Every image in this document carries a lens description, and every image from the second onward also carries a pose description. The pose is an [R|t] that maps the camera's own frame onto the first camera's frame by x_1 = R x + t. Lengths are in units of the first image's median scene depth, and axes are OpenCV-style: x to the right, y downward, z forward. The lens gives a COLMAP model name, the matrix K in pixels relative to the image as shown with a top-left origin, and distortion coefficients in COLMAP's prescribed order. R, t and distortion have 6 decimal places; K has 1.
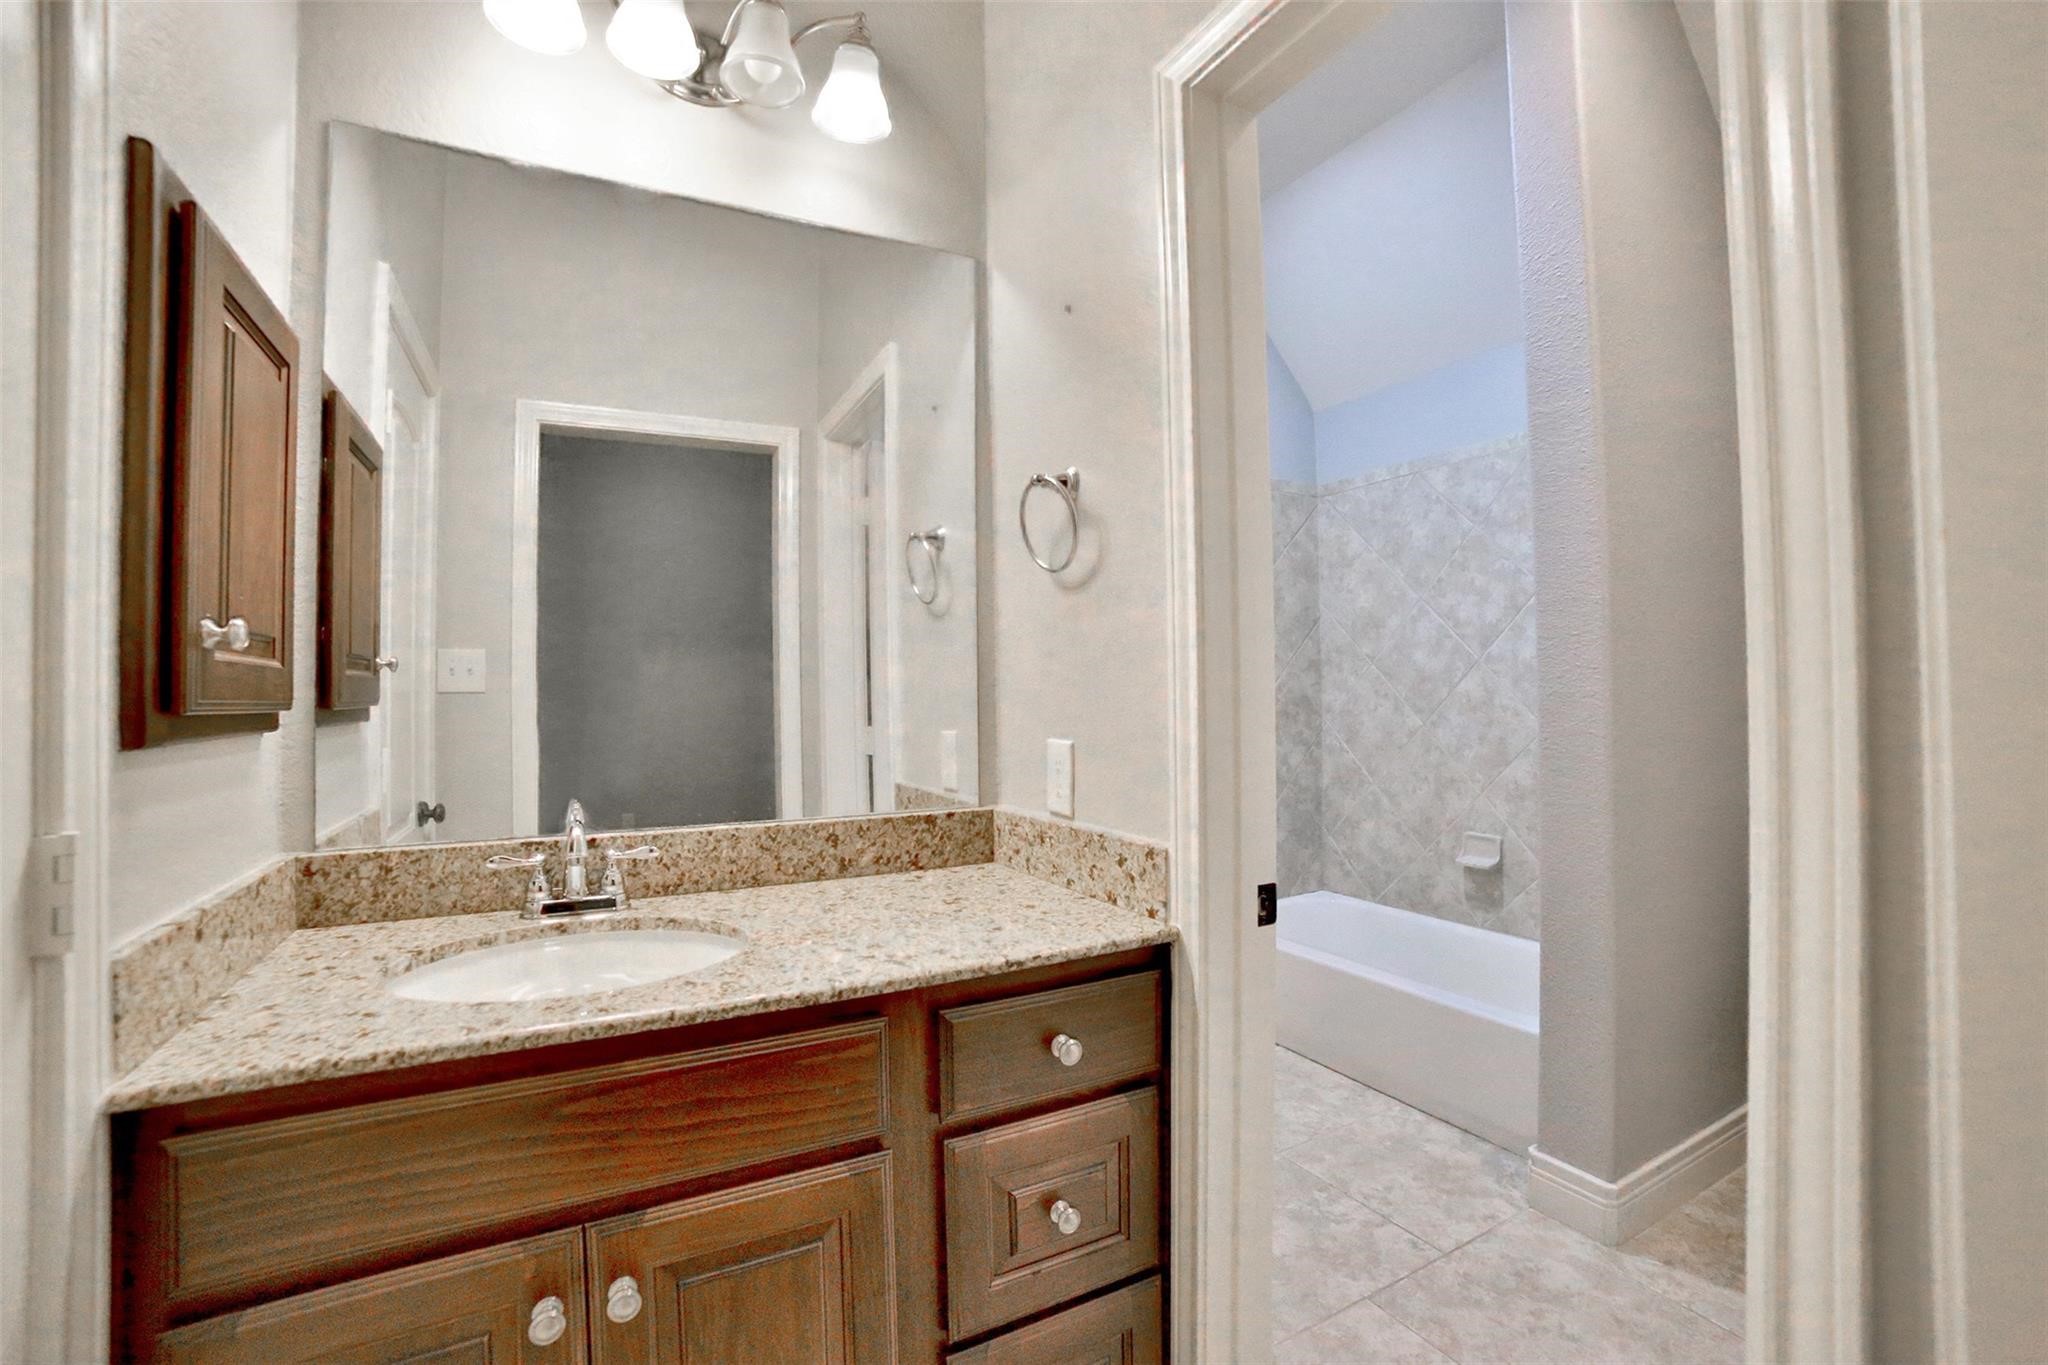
lens RADIAL K [[884.6, 0, 1026.4], [0, 884.6, 673.4], [0, 0, 1]] dist [-0.100660, 0.034044]
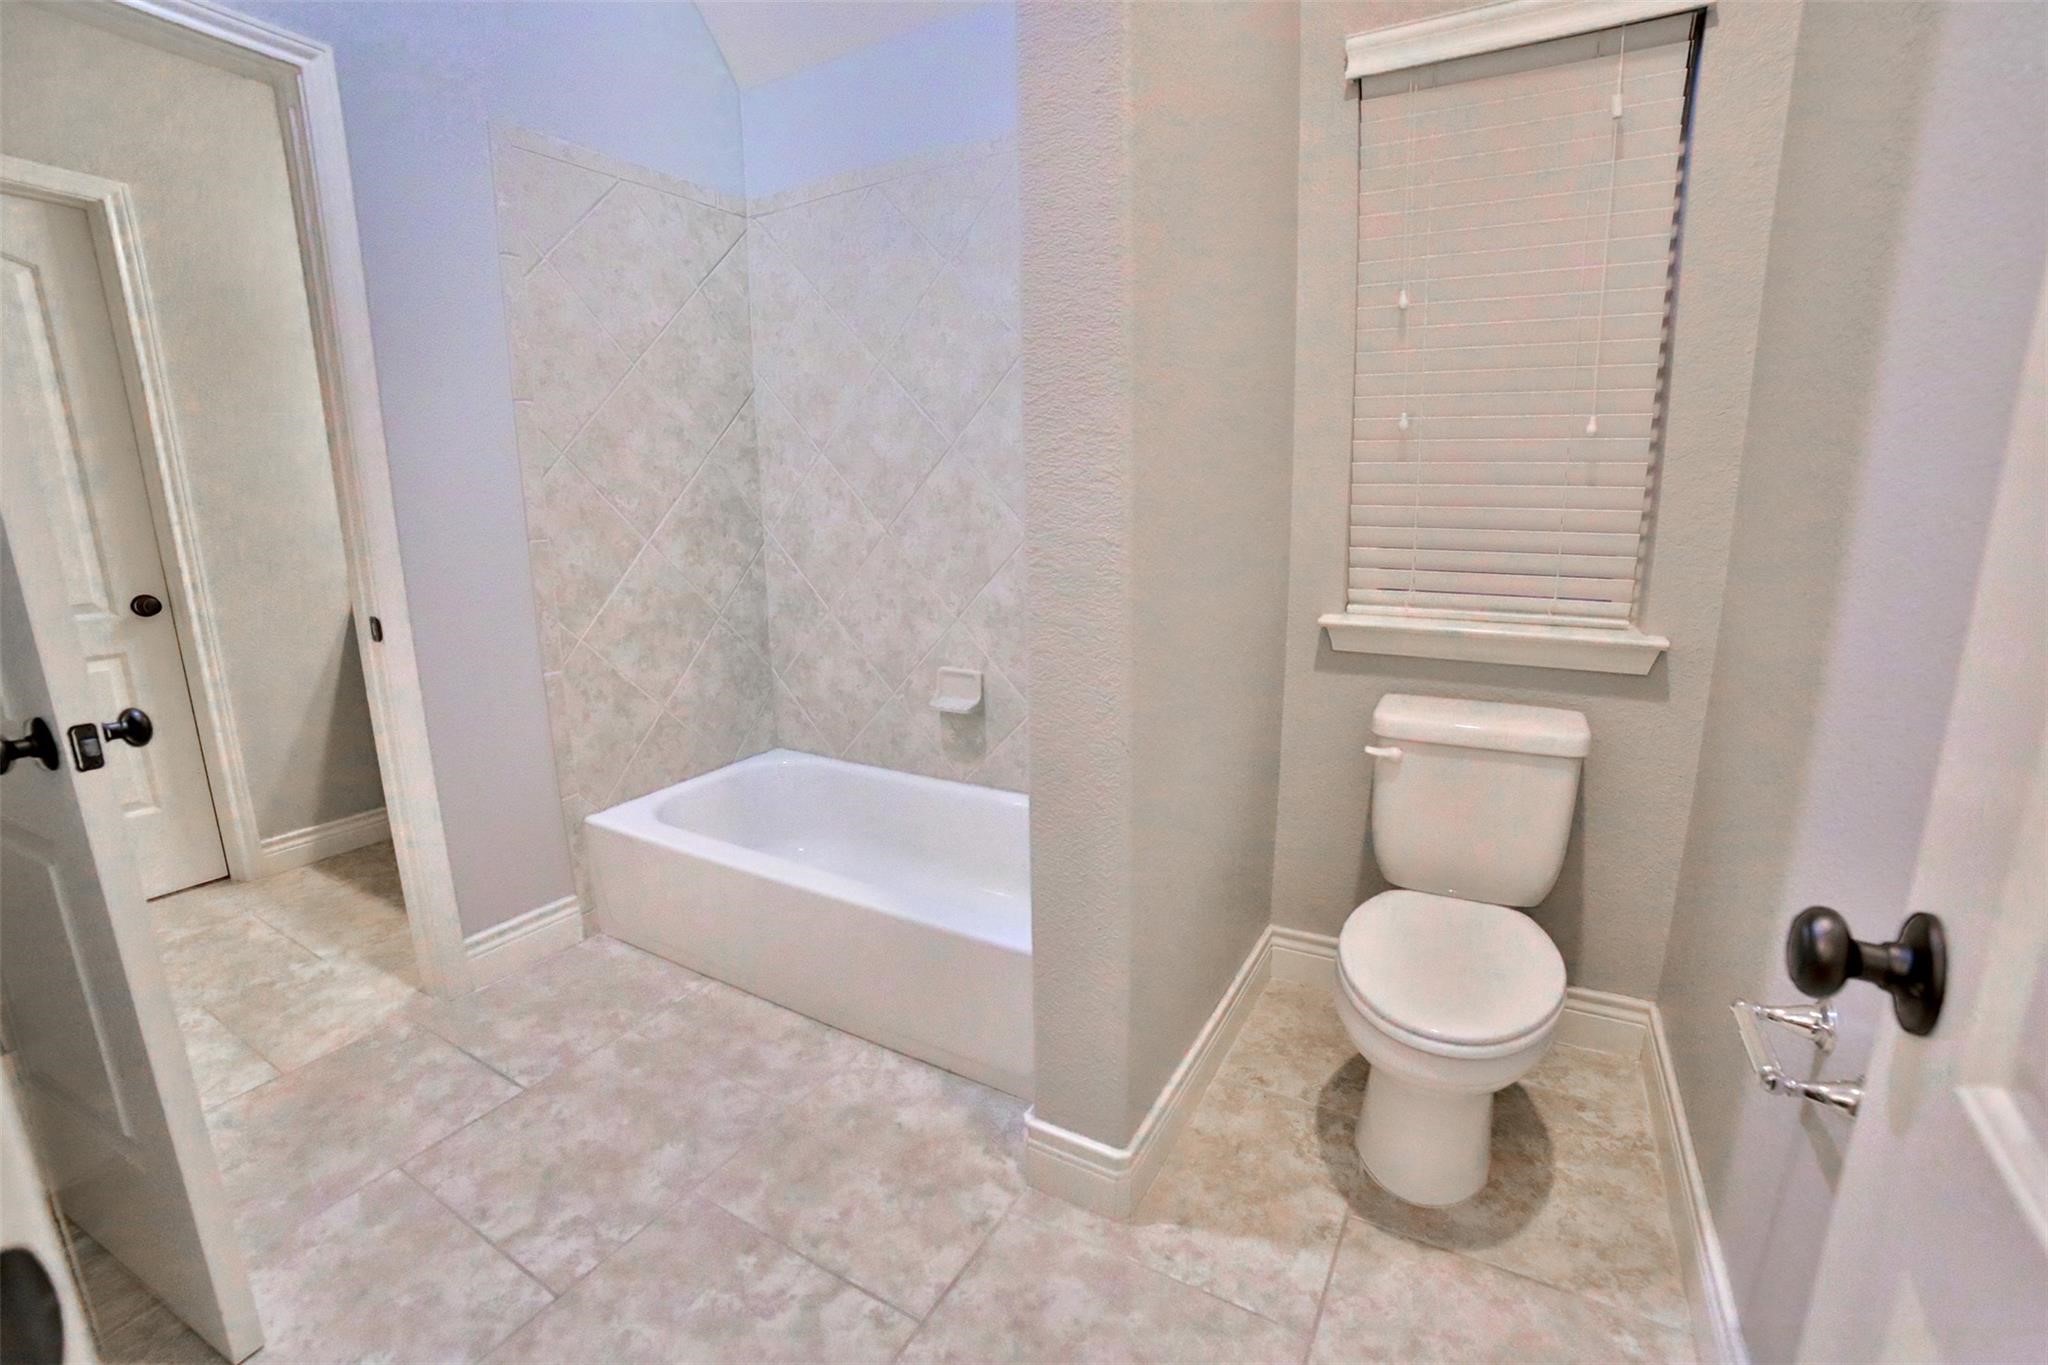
lens RADIAL K [[884.6, 0, 1026.4], [0, 884.6, 673.4], [0, 0, 1]] dist [-0.100660, 0.034044]
pose [[0.855445, -0.107509, 0.506612, 0.170974], [-0.003569, 0.976969, 0.213350, 0.016149], [-0.517881, -0.184317, 0.835360, 0.288218]]
